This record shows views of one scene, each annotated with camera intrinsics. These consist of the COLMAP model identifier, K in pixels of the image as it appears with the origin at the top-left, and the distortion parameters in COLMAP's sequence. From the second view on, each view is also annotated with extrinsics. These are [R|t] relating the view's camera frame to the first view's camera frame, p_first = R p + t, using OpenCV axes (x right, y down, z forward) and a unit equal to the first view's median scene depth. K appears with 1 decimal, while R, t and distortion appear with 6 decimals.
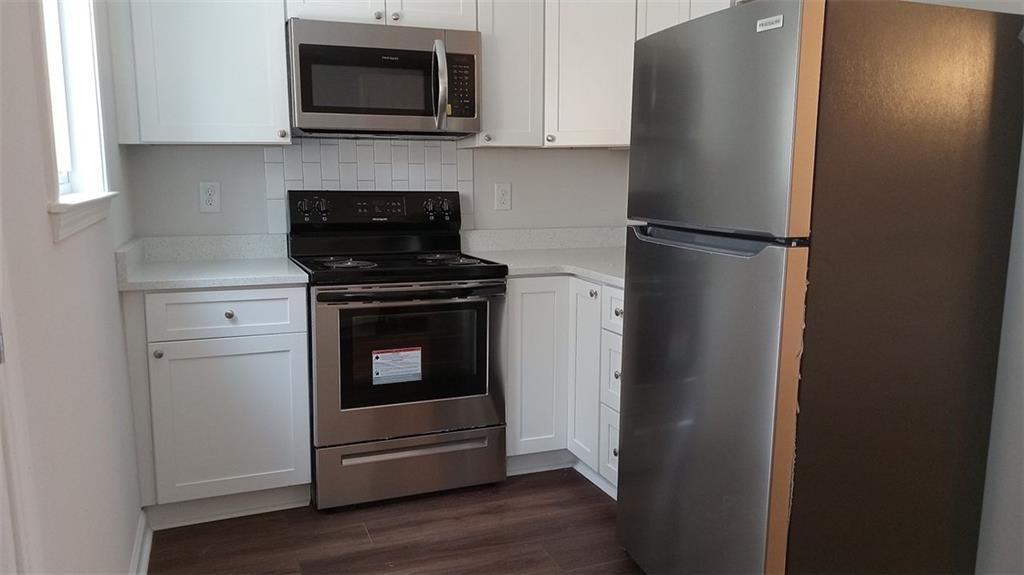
lens RADIAL K [[763.3, 0, 521.9], [0, 763.3, 286.2], [0, 0, 1]] dist [0.019469, -0.033833]
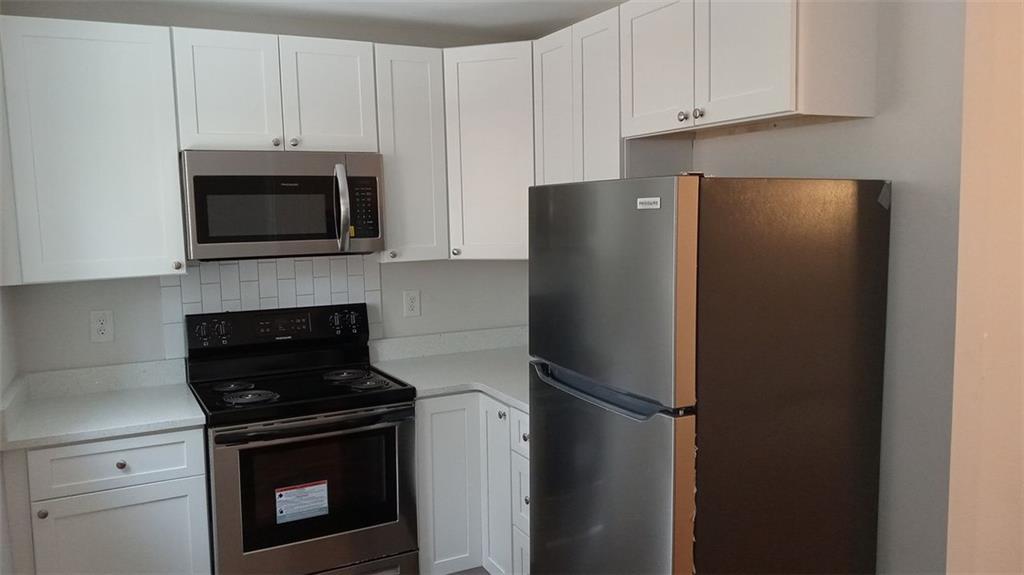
lens RADIAL K [[763.3, 0, 519.8], [0, 763.3, 286.8], [0, 0, 1]] dist [0.019469, -0.033833]
pose [[0.995029, -0.031002, 0.094638, 0.027748], [0.035533, 0.998283, -0.046575, -0.111269], [-0.093031, 0.049706, 0.994422, -0.008334]]
